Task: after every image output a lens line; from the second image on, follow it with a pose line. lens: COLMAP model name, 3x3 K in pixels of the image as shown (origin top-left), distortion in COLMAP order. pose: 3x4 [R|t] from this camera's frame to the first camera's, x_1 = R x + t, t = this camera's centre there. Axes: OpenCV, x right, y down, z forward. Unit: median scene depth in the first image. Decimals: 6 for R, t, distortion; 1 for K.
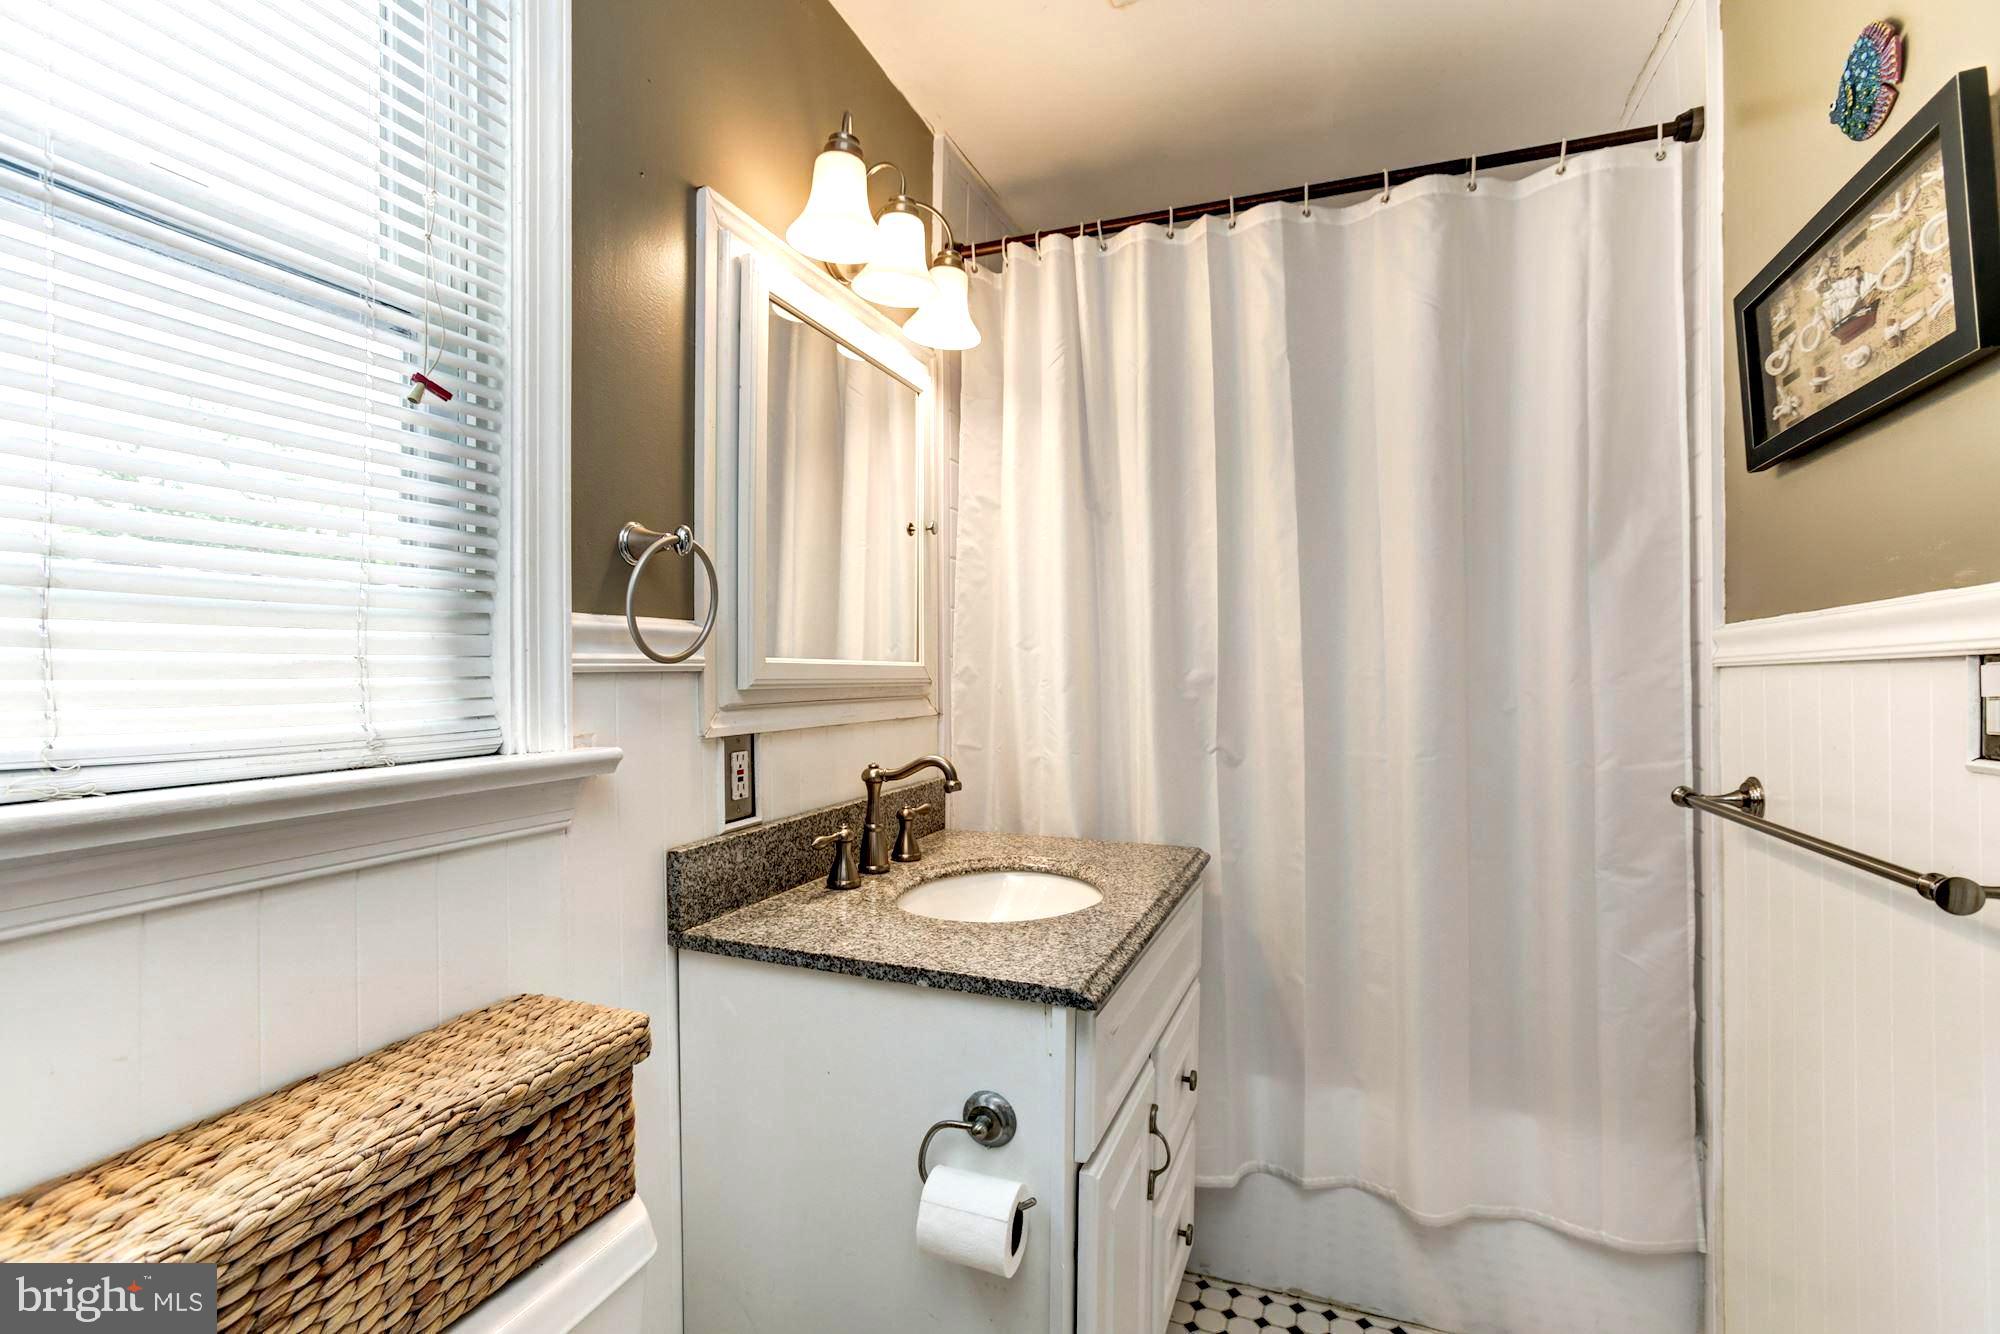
lens RADIAL K [[928.6, 0, 996.5], [0, 928.6, 652.0], [0, 0, 1]] dist [-0.037290, 0.000897]
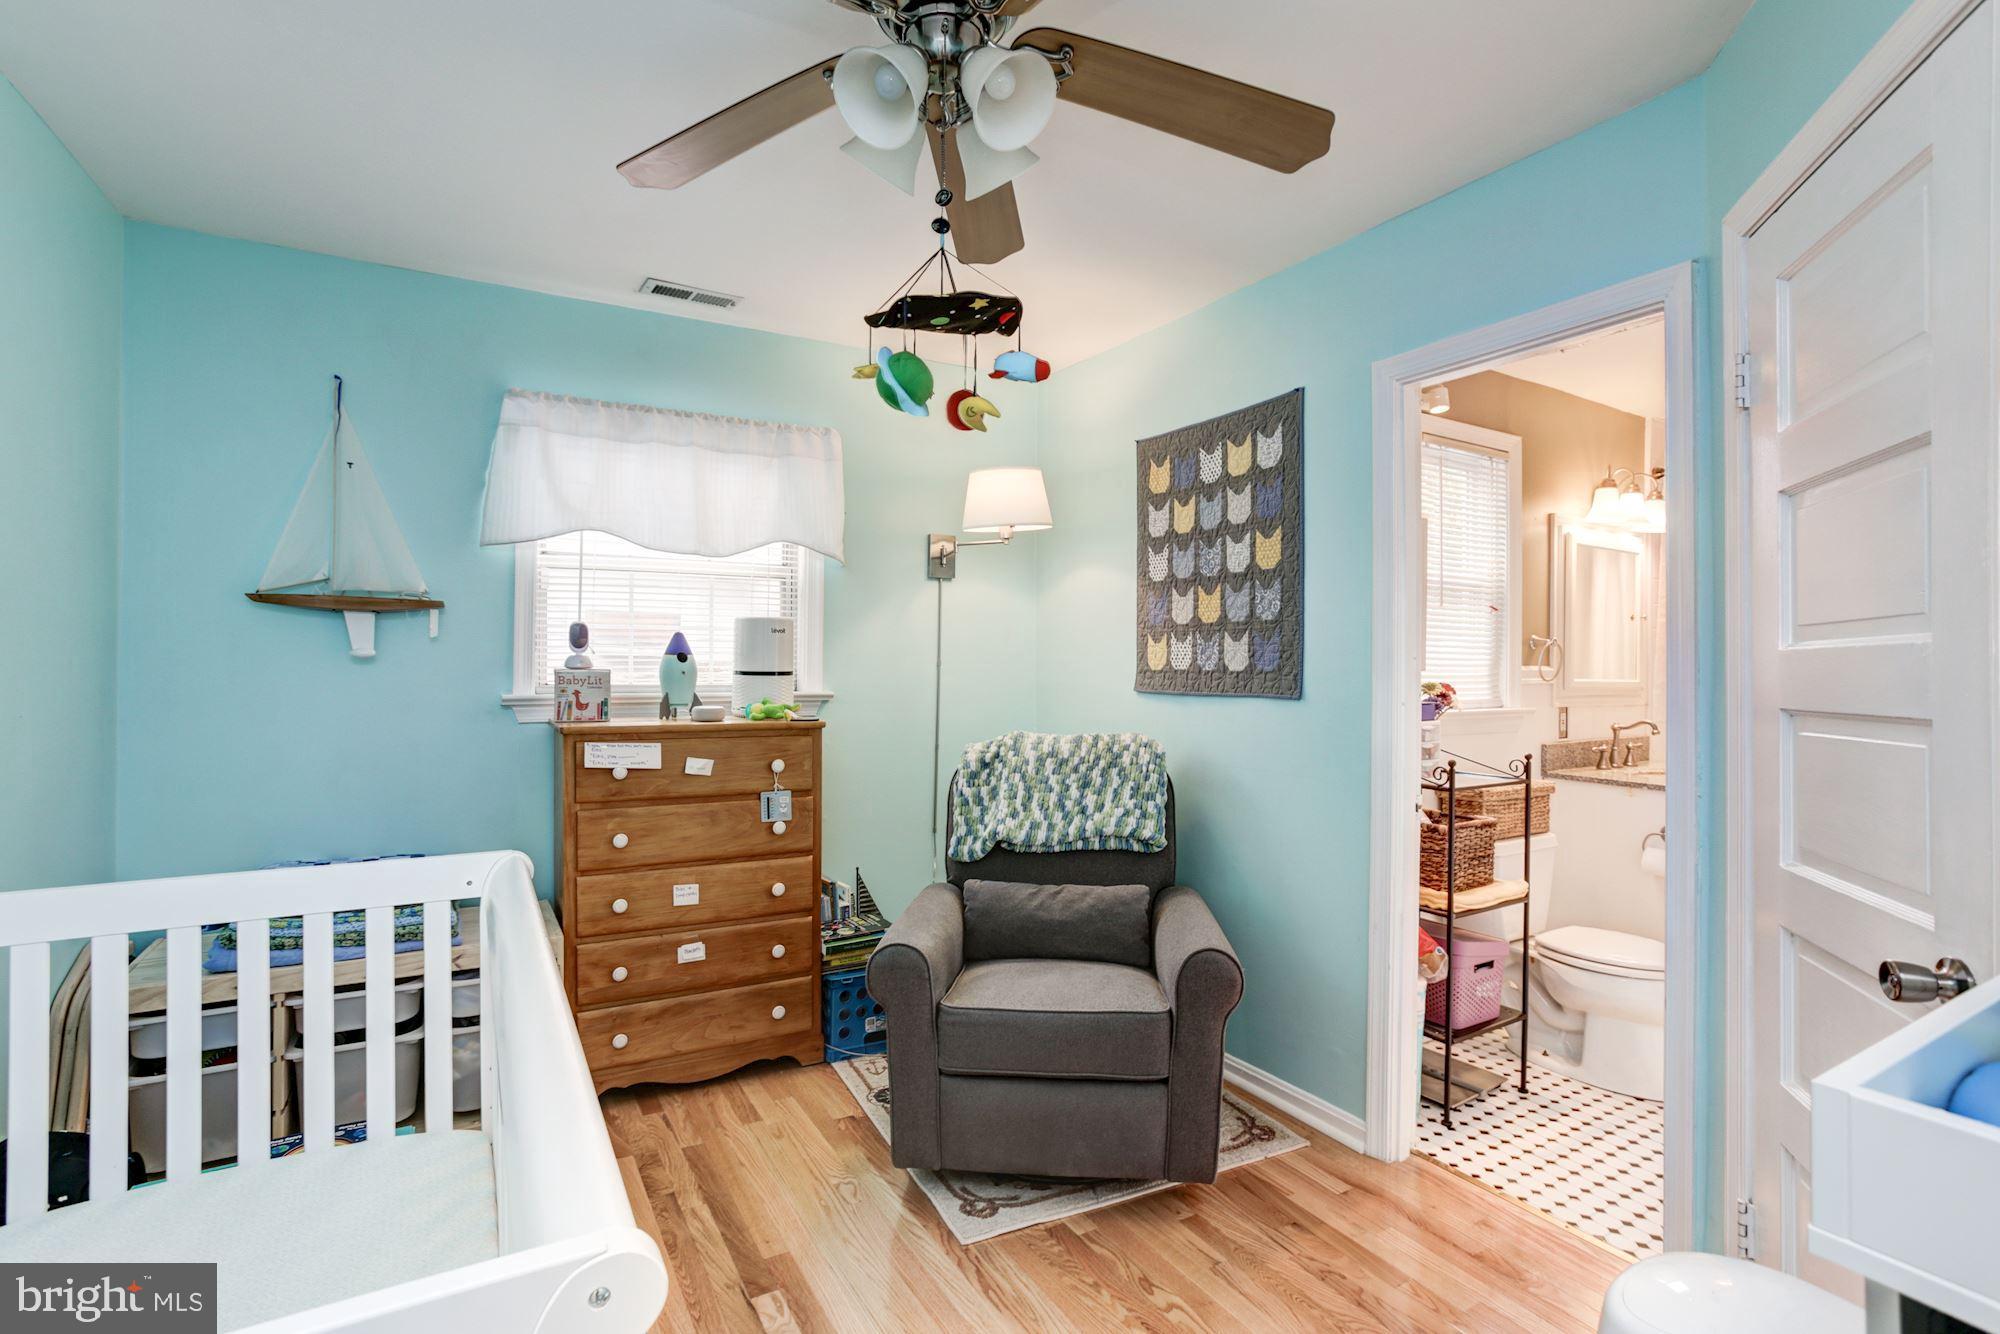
lens RADIAL K [[928.6, 0, 996.5], [0, 928.6, 652.0], [0, 0, 1]] dist [-0.037290, 0.000897]
pose [[0.788254, 0.013752, -0.615196, 0.060991], [-0.009878, 0.999904, 0.009696, -0.079073], [0.615270, -0.001566, 0.788315, -2.070295]]
